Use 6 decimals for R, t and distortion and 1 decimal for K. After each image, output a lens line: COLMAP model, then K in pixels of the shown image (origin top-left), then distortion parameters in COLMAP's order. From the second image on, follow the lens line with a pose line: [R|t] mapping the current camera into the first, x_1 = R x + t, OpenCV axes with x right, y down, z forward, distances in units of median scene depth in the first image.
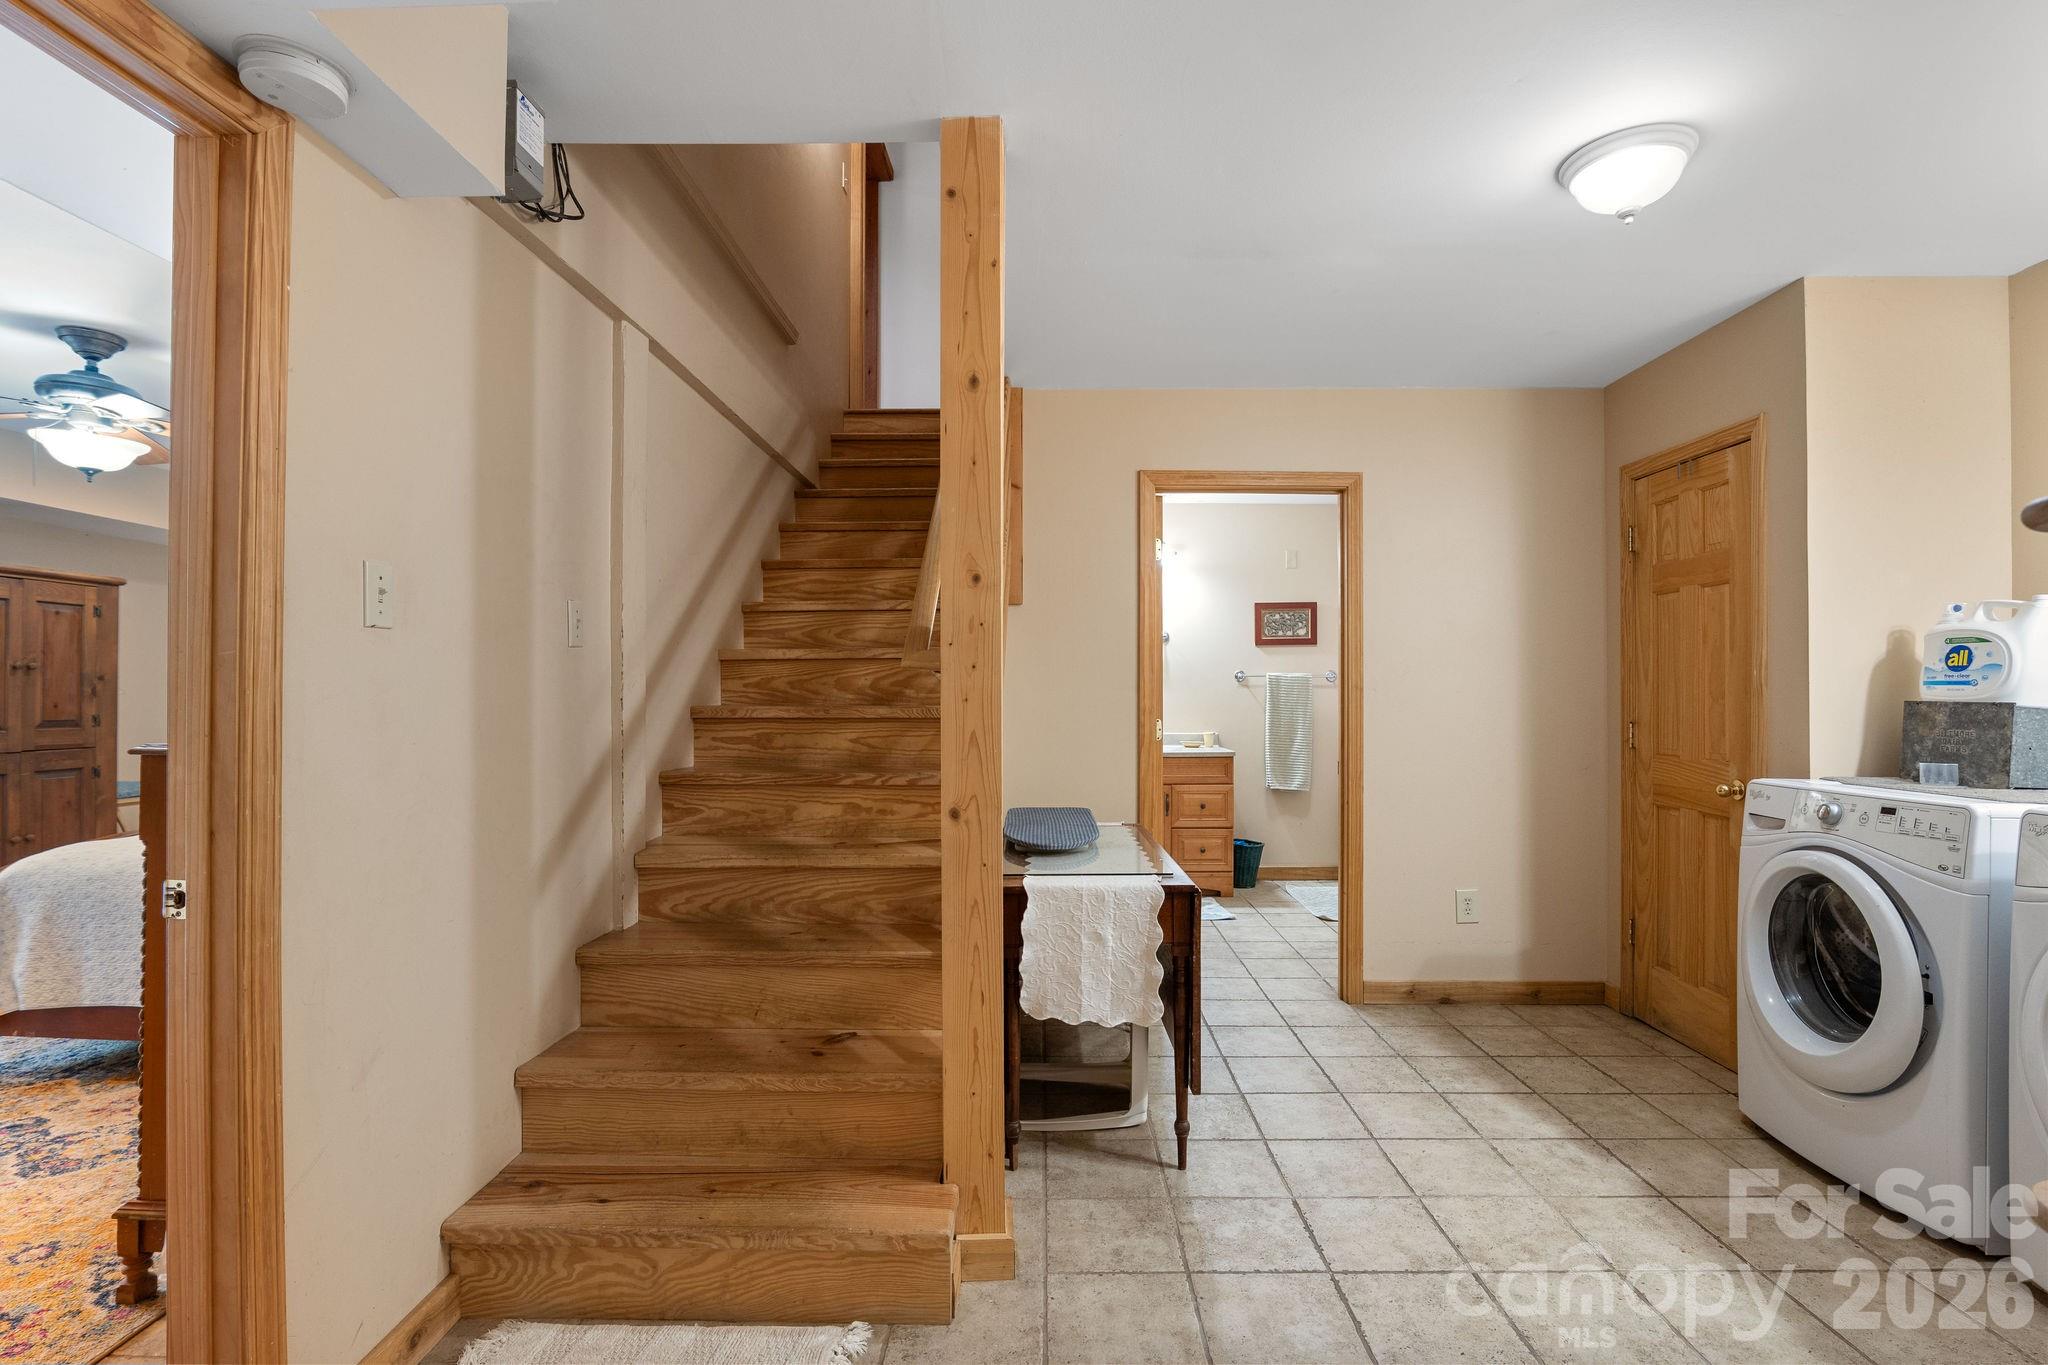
lens RADIAL K [[931.2, 0, 1024.0], [0, 931.2, 682.5], [0, 0, 1]] dist [-0.011400, 0.000144]
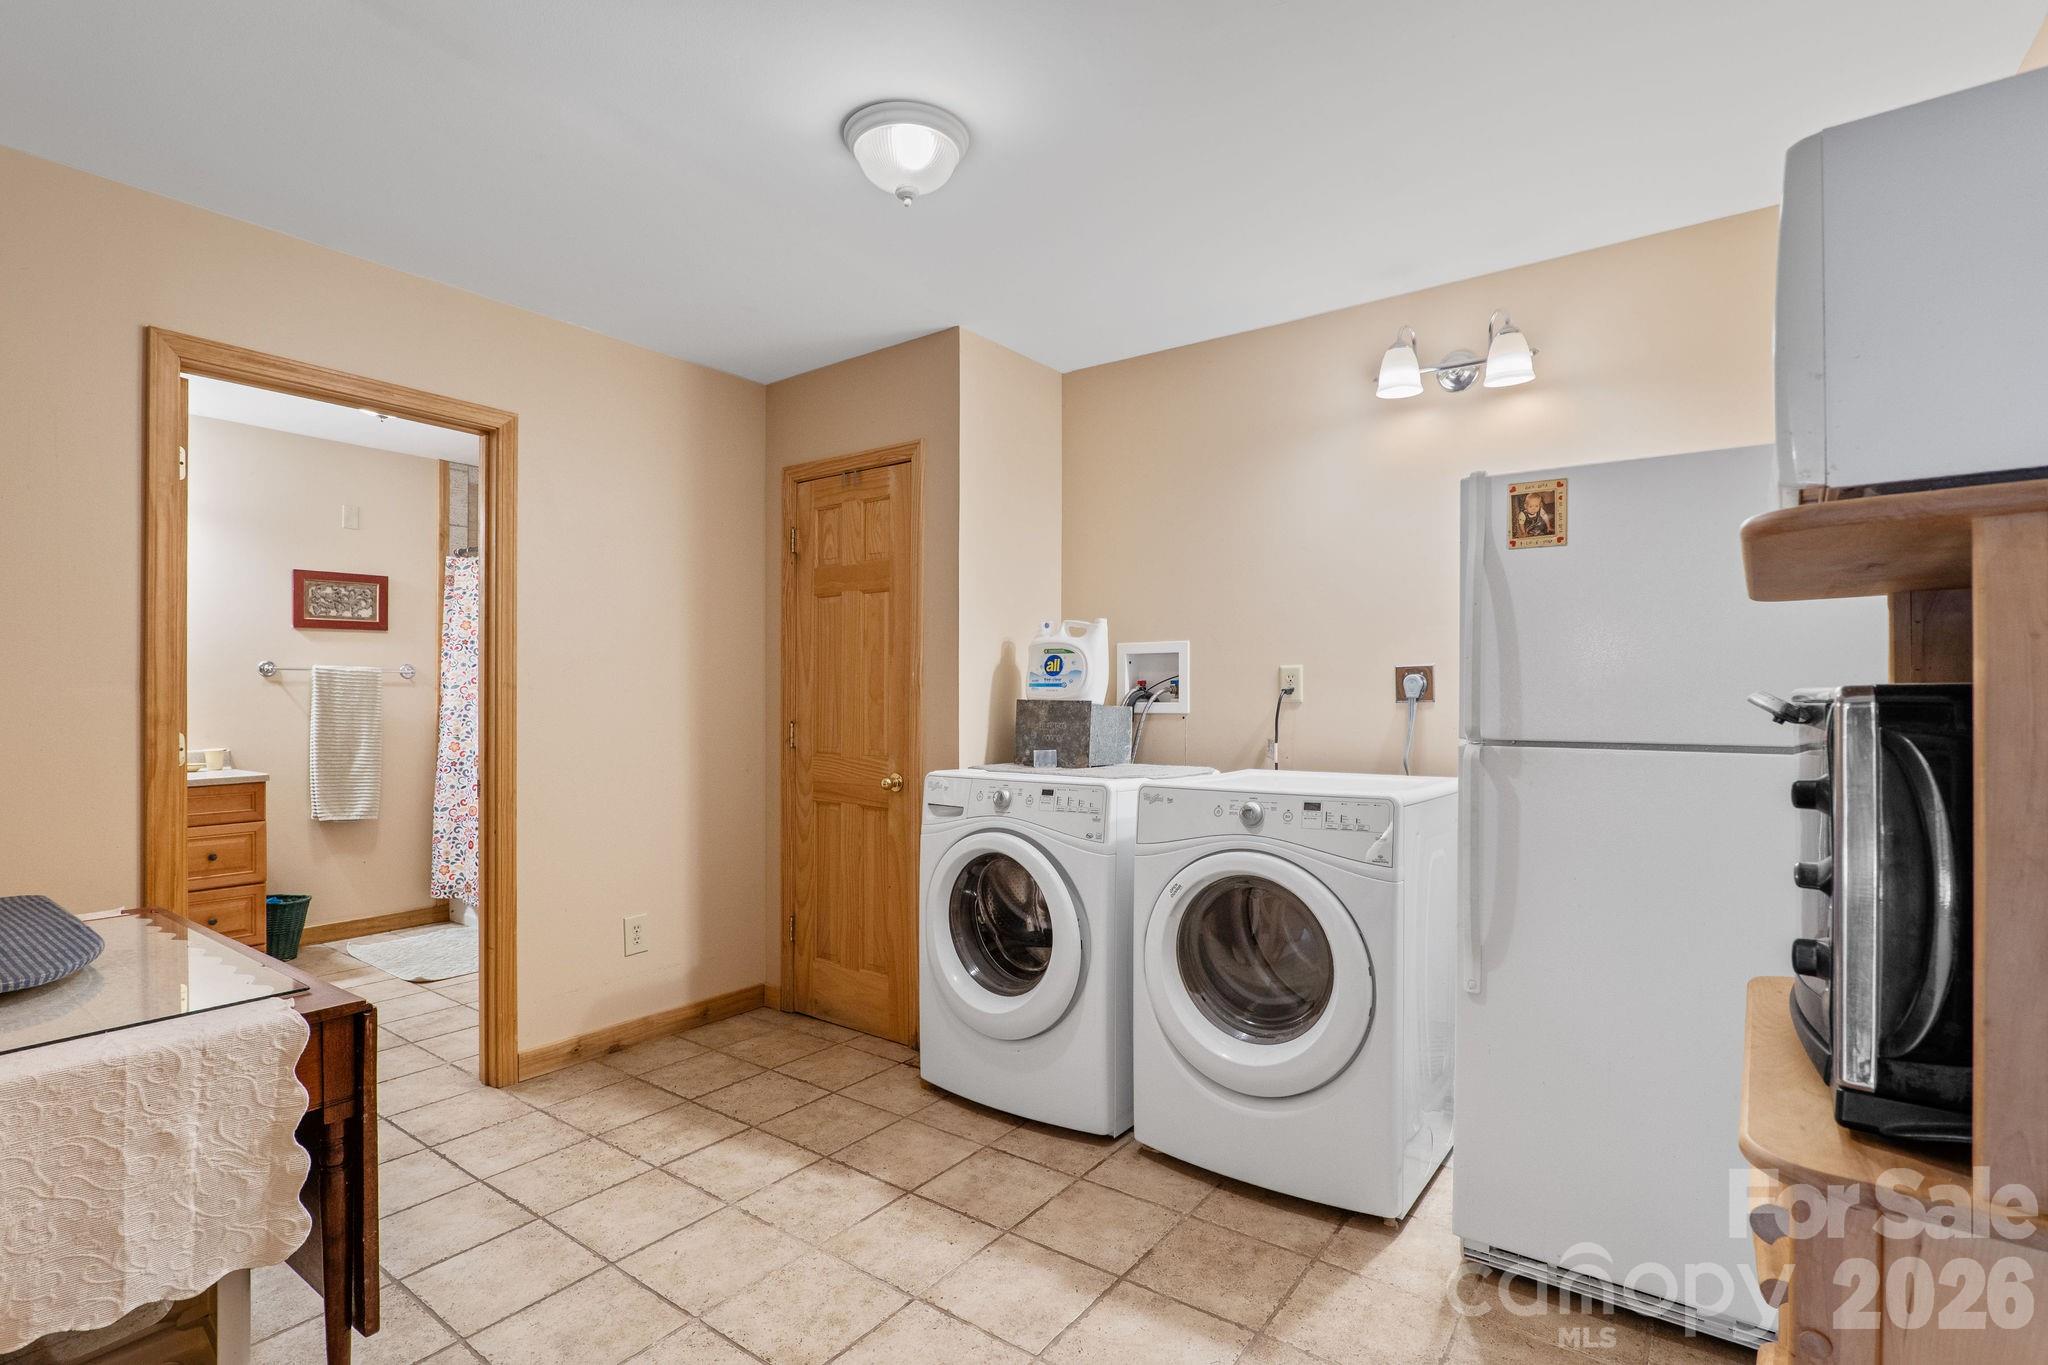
lens RADIAL K [[968.8, 0, 1038.3], [0, 968.8, 694.3], [0, 0, 1]] dist [-0.028598, 0.010658]
pose [[0.579319, 0.001440, 0.815099, -0.058612], [-0.011022, 0.999921, 0.006067, 0.004241], [-0.815026, -0.012499, 0.579289, 0.206411]]
